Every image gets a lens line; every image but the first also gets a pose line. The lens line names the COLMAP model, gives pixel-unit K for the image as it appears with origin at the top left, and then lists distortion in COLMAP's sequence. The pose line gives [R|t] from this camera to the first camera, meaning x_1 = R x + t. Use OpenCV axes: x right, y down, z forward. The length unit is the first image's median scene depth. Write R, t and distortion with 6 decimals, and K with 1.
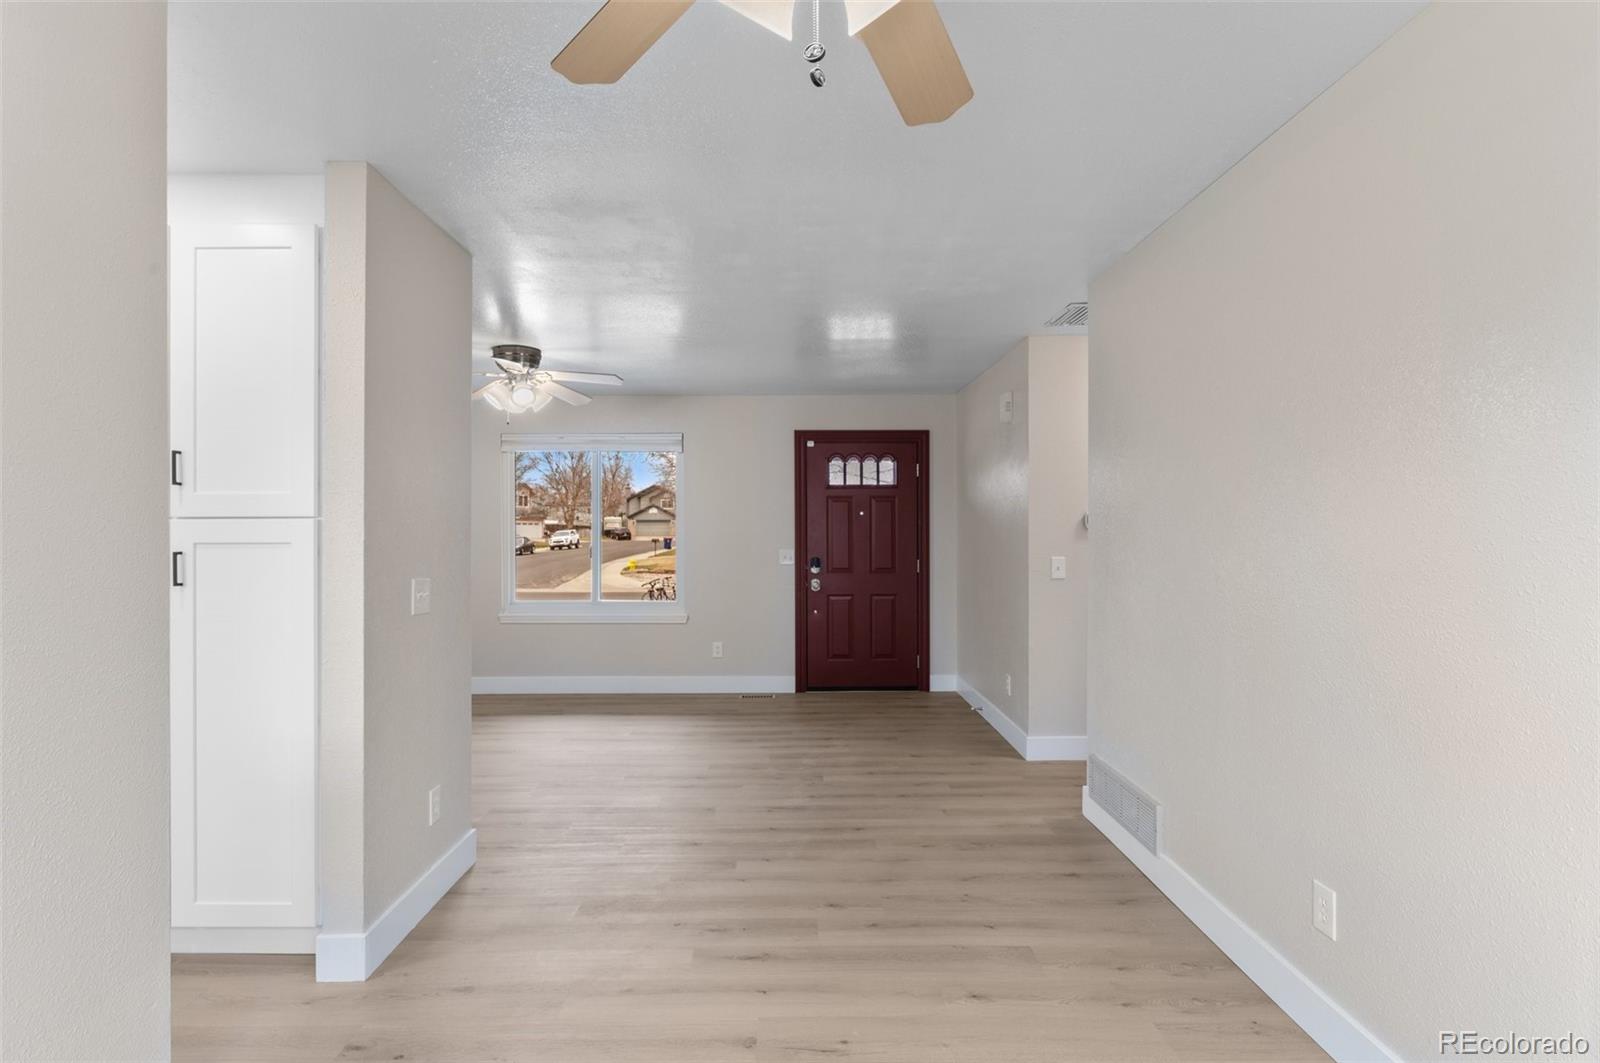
lens RADIAL K [[782.1, 0, 792.8], [0, 782.1, 538.8], [0, 0, 1]] dist [-0.003847, -0.001240]
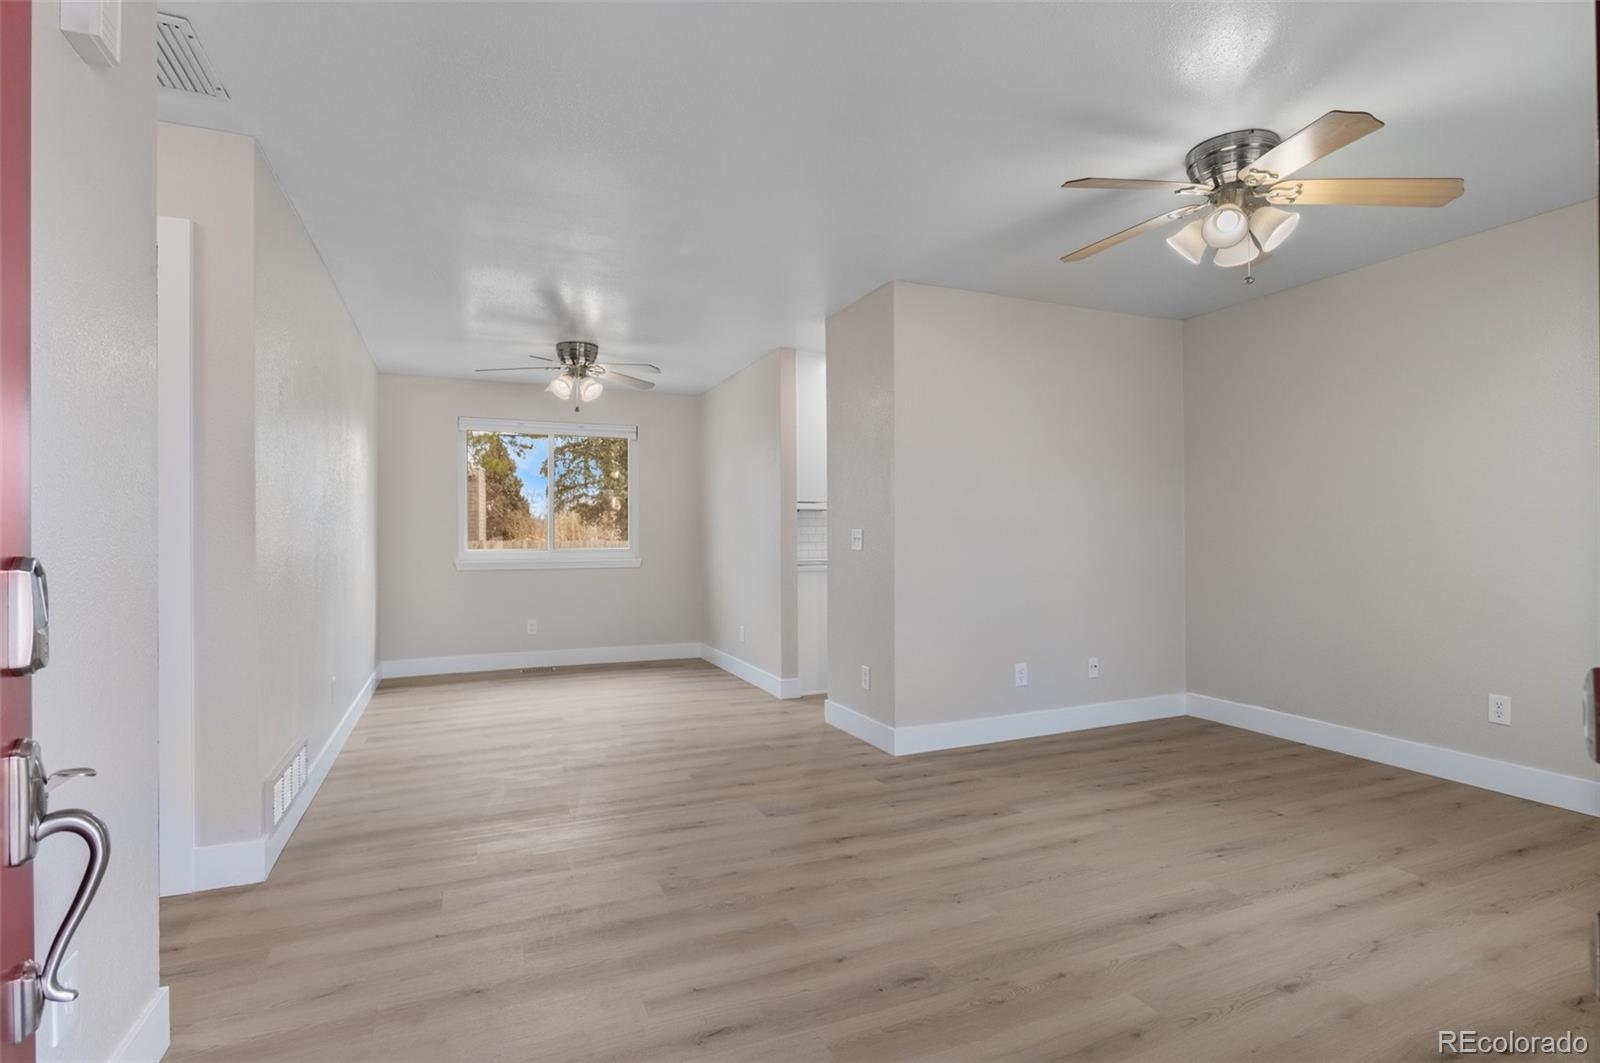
lens RADIAL K [[782.1, 0, 794.5], [0, 782.1, 542.1], [0, 0, 1]] dist [-0.003847, -0.001240]
pose [[-0.922742, 0.013339, -0.385188, 0.112260], [0.008879, 0.999871, 0.013355, 0.019700], [0.385316, 0.008903, -0.922742, 1.045657]]
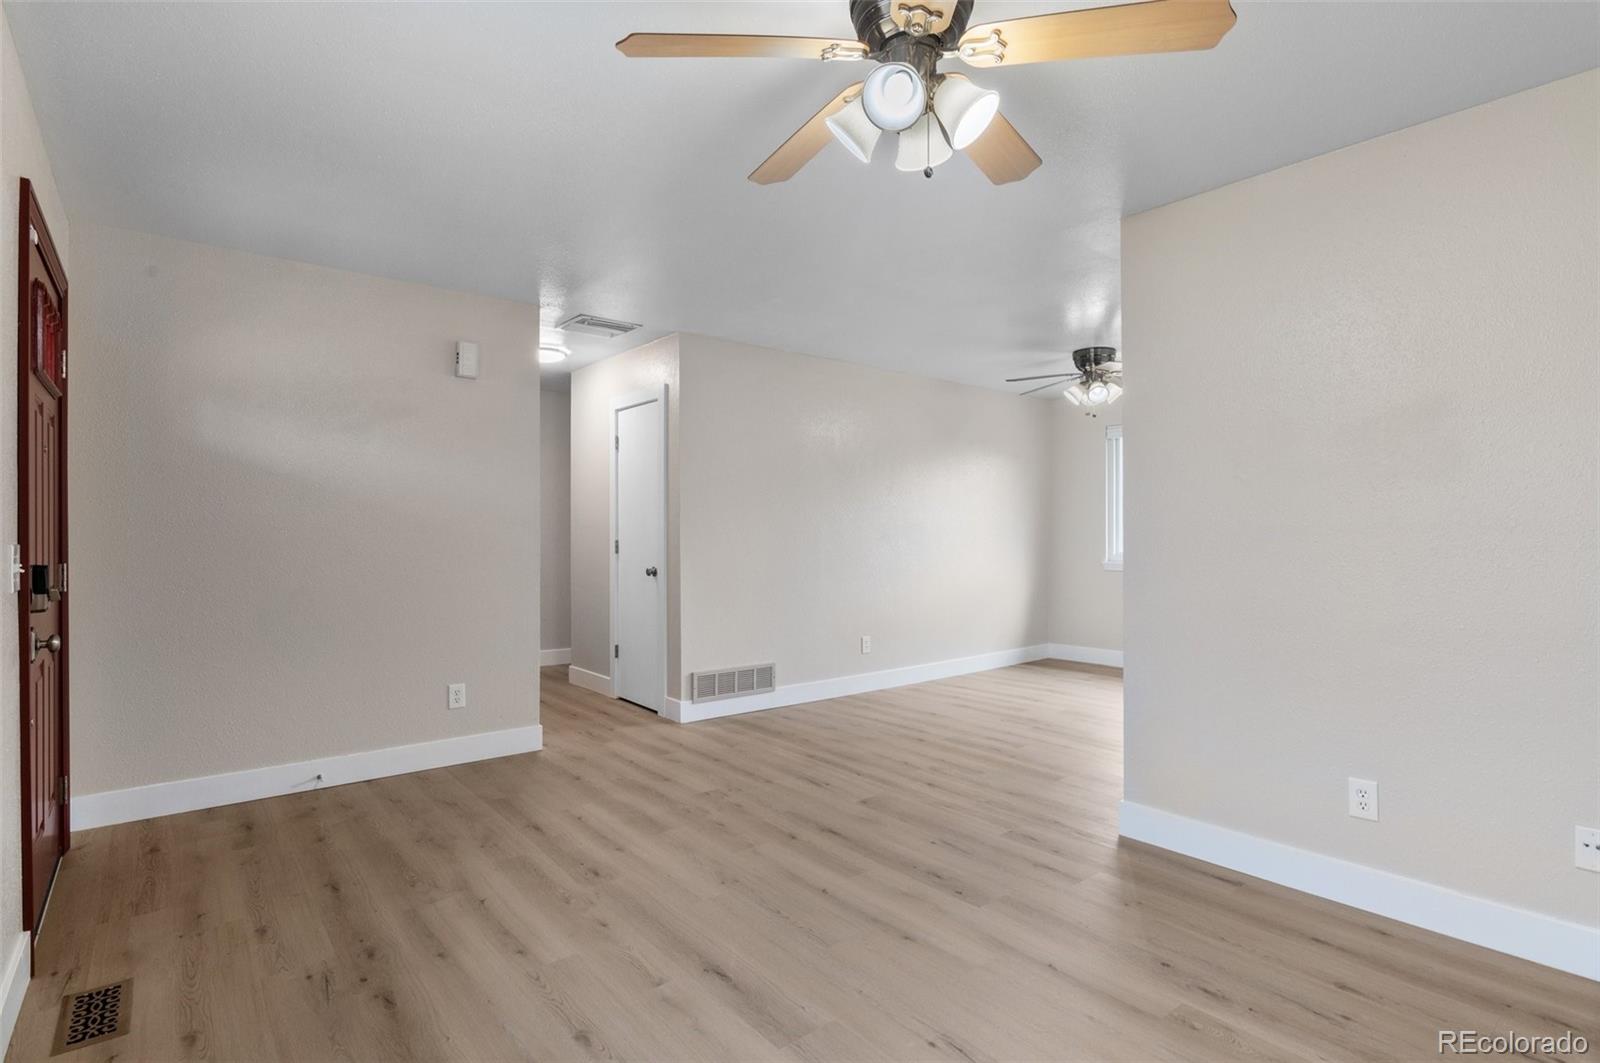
lens RADIAL K [[782.1, 0, 793.9], [0, 782.1, 523.2], [0, 0, 1]] dist [-0.003847, -0.001240]
pose [[-0.625140, 0.010709, 0.780439, -0.461811], [0.004619, 0.999939, -0.010022, 0.010590], [-0.780499, -0.002660, -0.625152, 0.961636]]
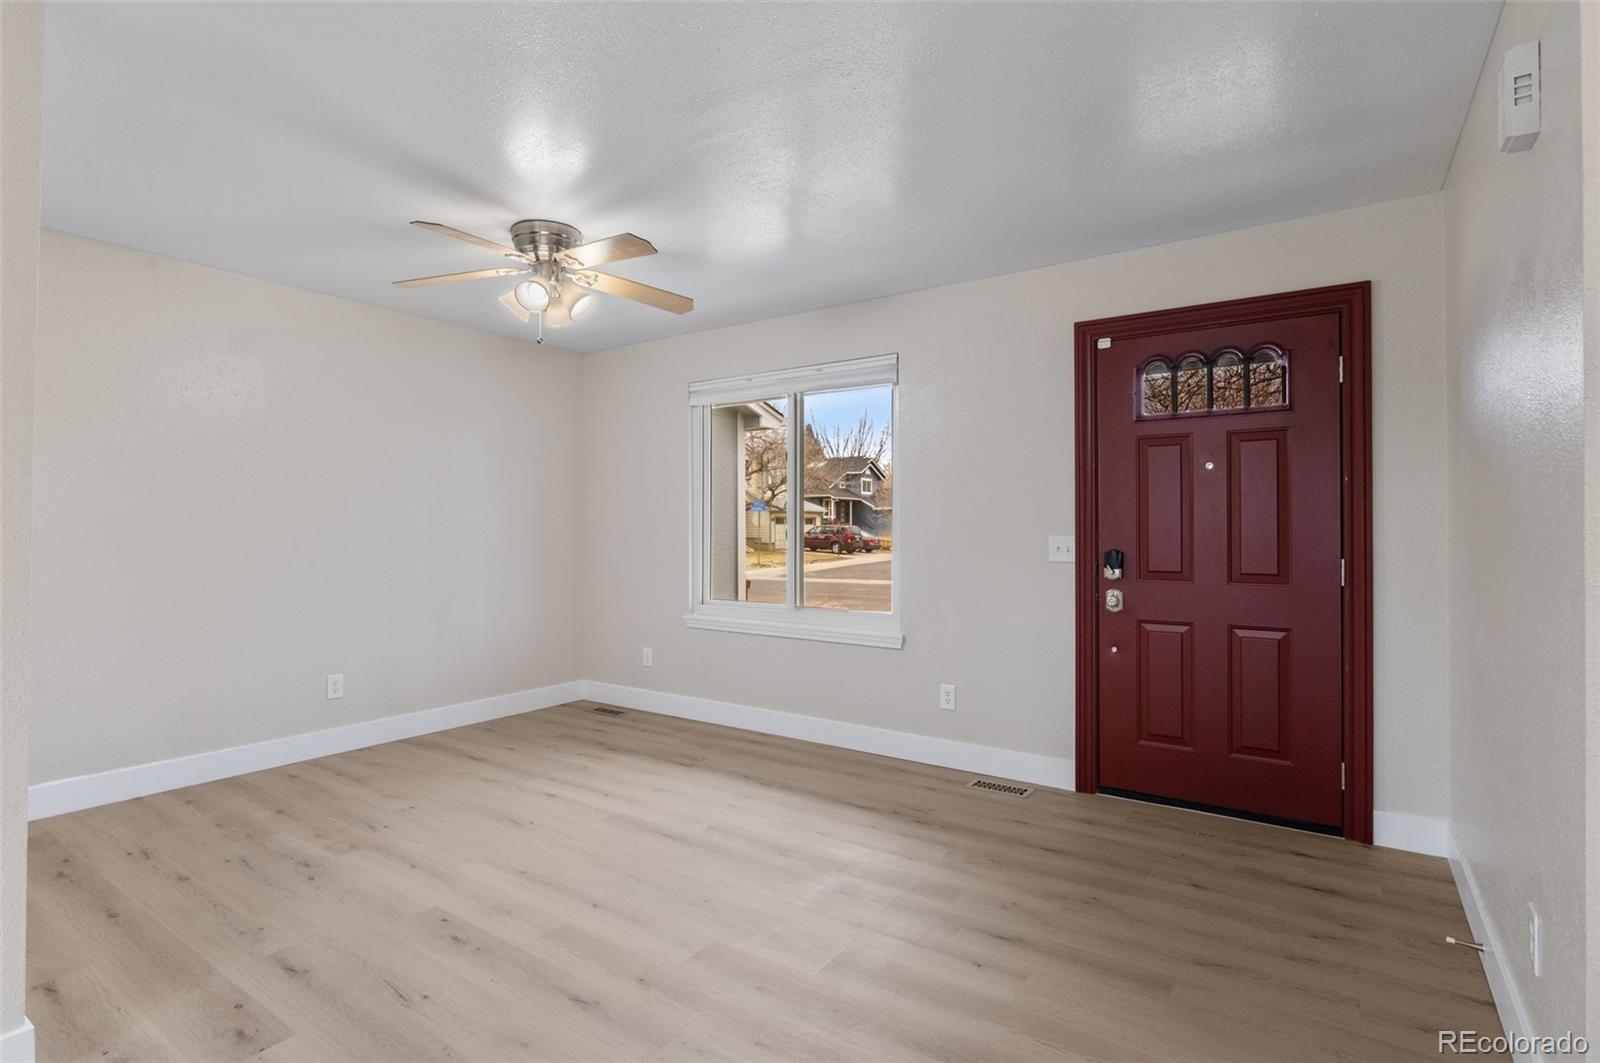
lens RADIAL K [[782.1, 0, 798.3], [0, 782.1, 525.3], [0, 0, 1]] dist [-0.003847, -0.001240]
pose [[0.822617, 0.001669, -0.568594, 0.157893], [-0.006903, 0.999951, -0.007052, 0.011894], [0.568554, 0.009726, 0.822588, 0.424625]]
